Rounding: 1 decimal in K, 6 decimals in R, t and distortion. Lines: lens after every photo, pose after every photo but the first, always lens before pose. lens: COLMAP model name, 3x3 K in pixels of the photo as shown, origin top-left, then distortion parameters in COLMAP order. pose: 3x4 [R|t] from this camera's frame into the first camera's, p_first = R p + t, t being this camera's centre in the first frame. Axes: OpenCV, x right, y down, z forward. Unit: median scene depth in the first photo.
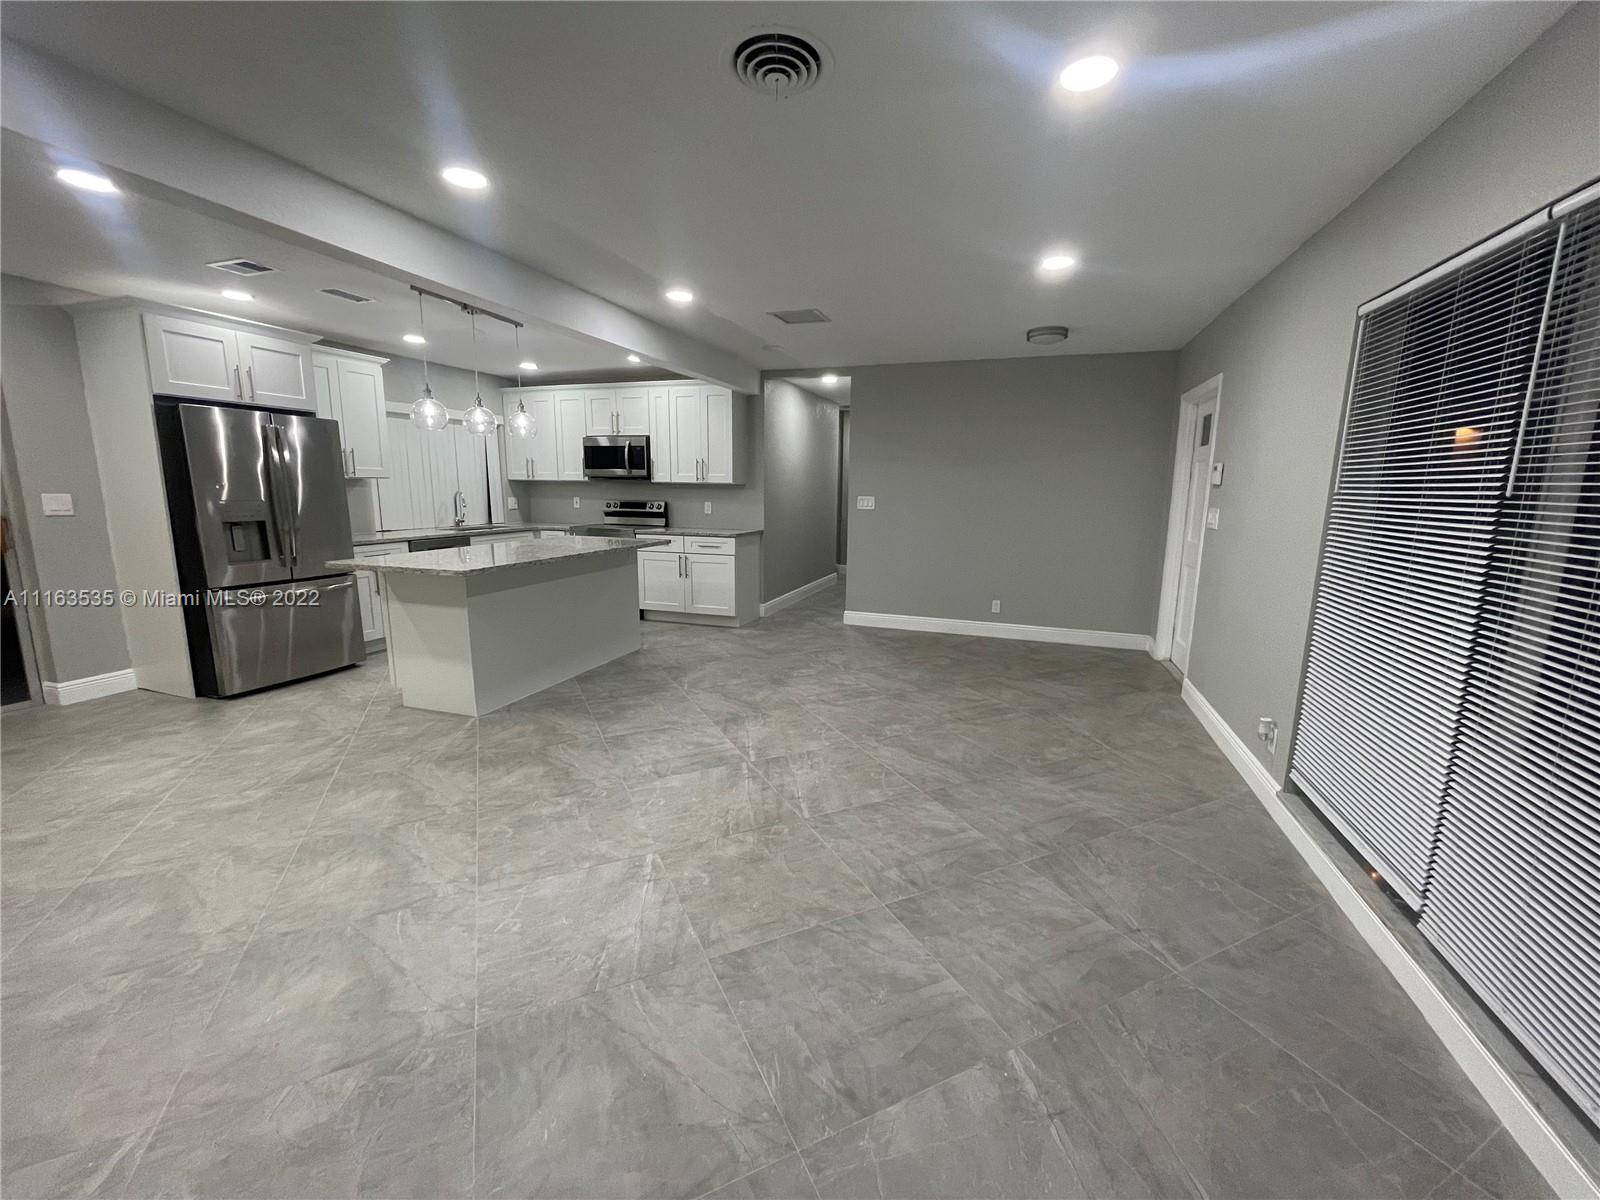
lens RADIAL K [[644.9, 0, 797.3], [0, 644.9, 600.1], [0, 0, 1]] dist [-0.004091, 0.000421]
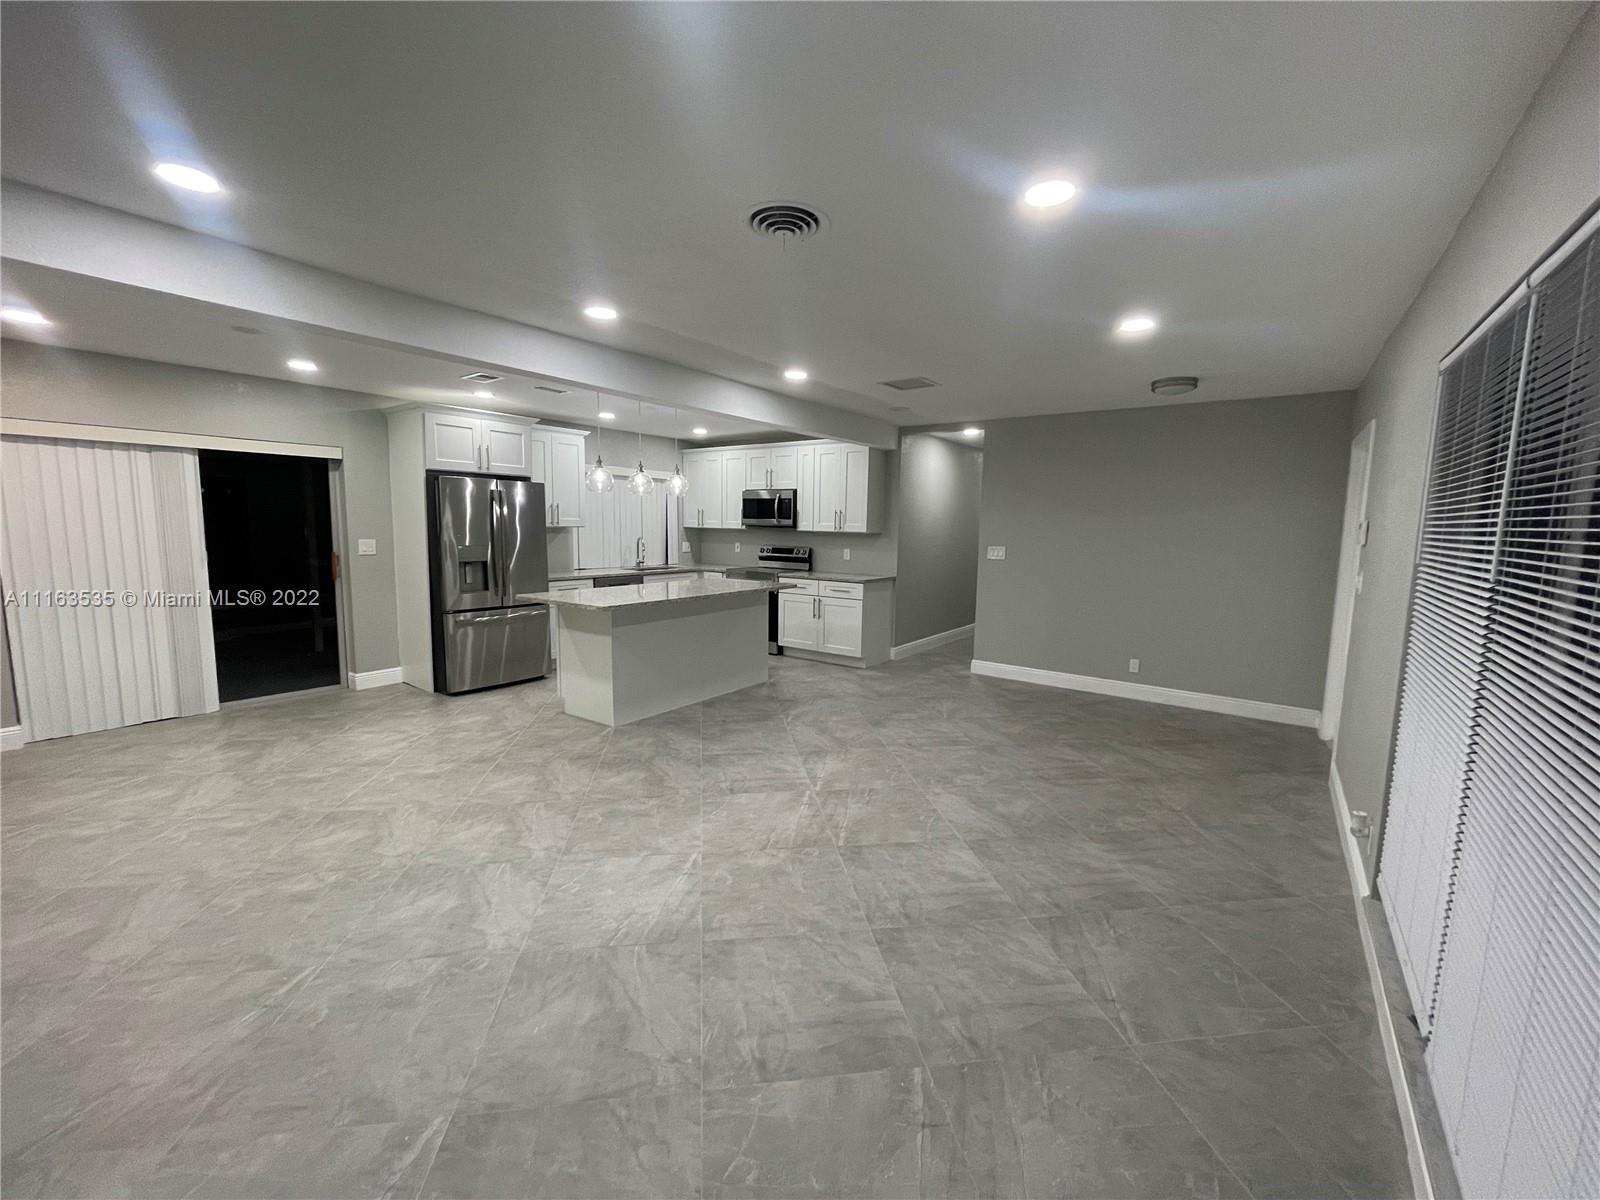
lens RADIAL K [[644.9, 0, 797.3], [0, 644.9, 600.1], [0, 0, 1]] dist [-0.004091, 0.000421]
pose [[0.954787, 0.039297, -0.294681, 0.173201], [-0.057356, 0.996952, -0.052890, -0.011669], [0.291704, 0.067400, 0.954131, -0.067015]]
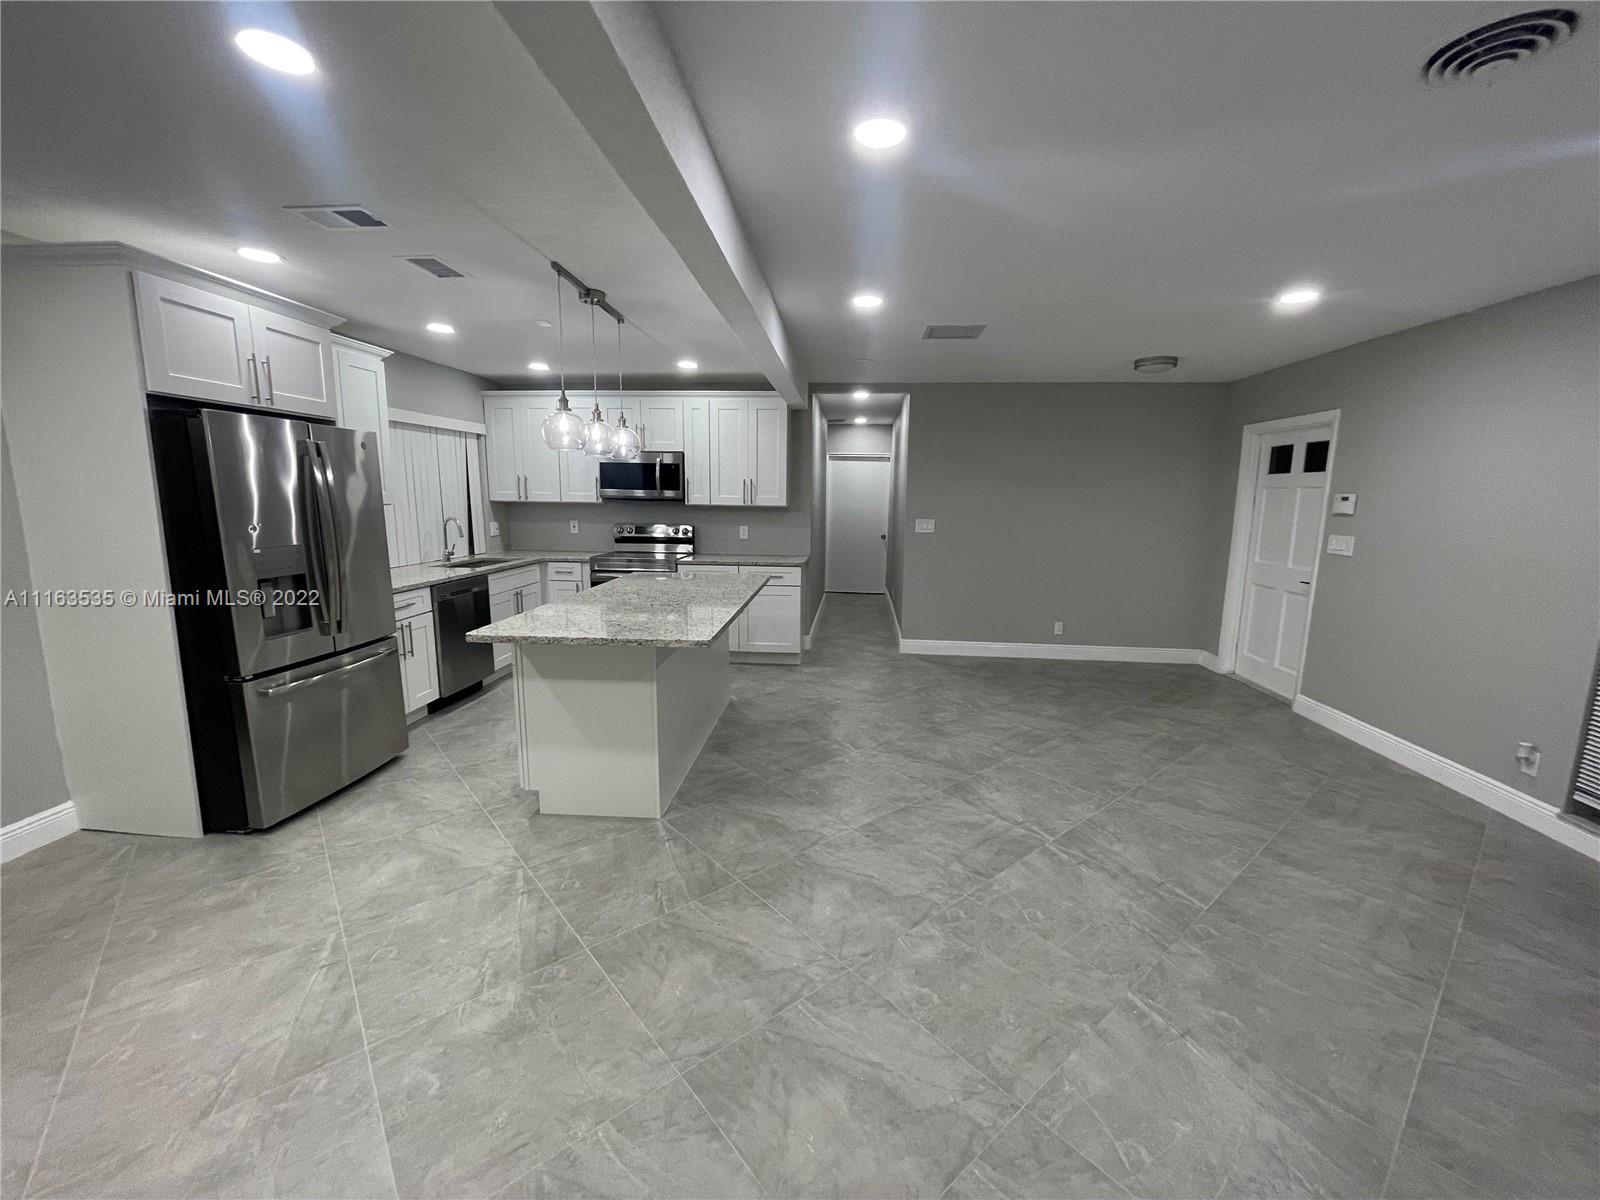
lens RADIAL K [[644.9, 0, 797.3], [0, 644.9, 600.1], [0, 0, 1]] dist [-0.004091, 0.000421]
pose [[0.969483, -0.039913, 0.241888, -0.497181], [0.042136, 0.999104, -0.004022, -0.072032], [-0.241511, 0.014091, 0.970296, 0.188221]]
